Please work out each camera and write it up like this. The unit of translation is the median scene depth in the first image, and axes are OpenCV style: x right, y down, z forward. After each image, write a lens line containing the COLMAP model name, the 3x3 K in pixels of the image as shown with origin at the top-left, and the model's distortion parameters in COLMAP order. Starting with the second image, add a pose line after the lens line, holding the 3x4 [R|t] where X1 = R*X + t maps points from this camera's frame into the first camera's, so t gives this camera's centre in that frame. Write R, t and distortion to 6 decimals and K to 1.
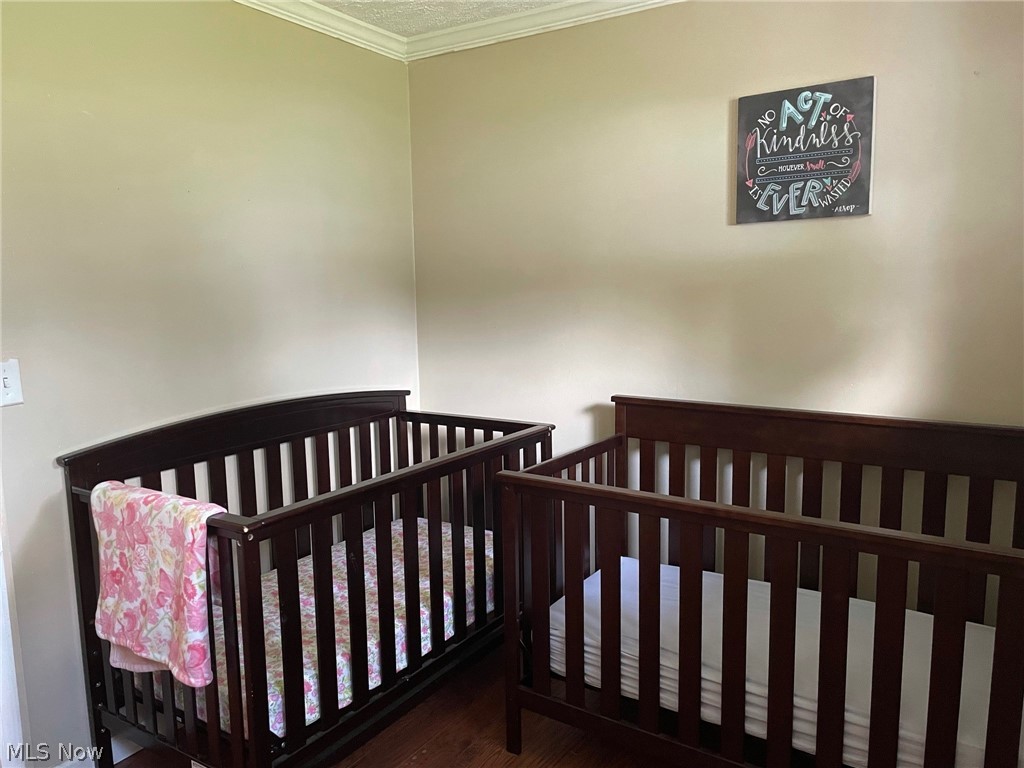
lens RADIAL K [[775.8, 0, 510.8], [0, 775.8, 385.4], [0, 0, 1]] dist [0.098707, -0.123586]
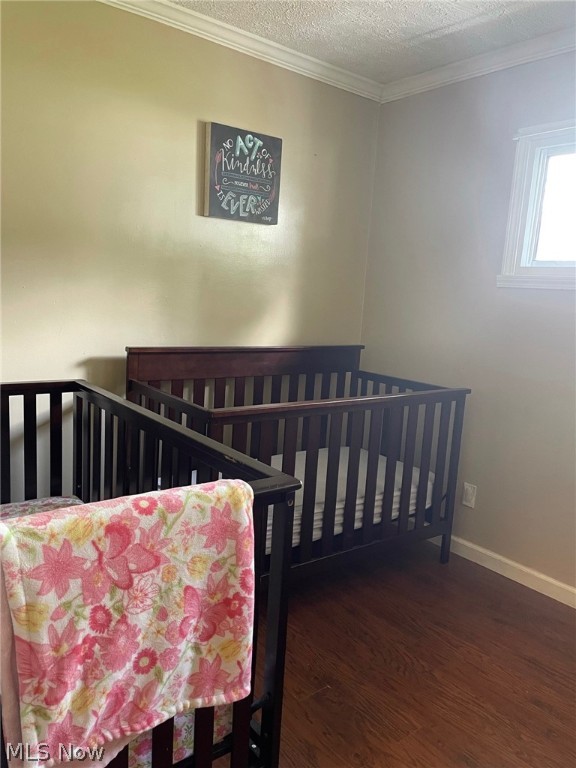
lens RADIAL K [[581.8, 0, 277.3], [0, 581.8, 387.9], [0, 0, 1]] dist [0.098707, -0.123586]
pose [[0.329962, -0.120070, 0.936327, -0.742667], [0.063737, 0.992448, 0.104806, -0.004741], [-0.941840, 0.025096, 0.335123, 0.593876]]
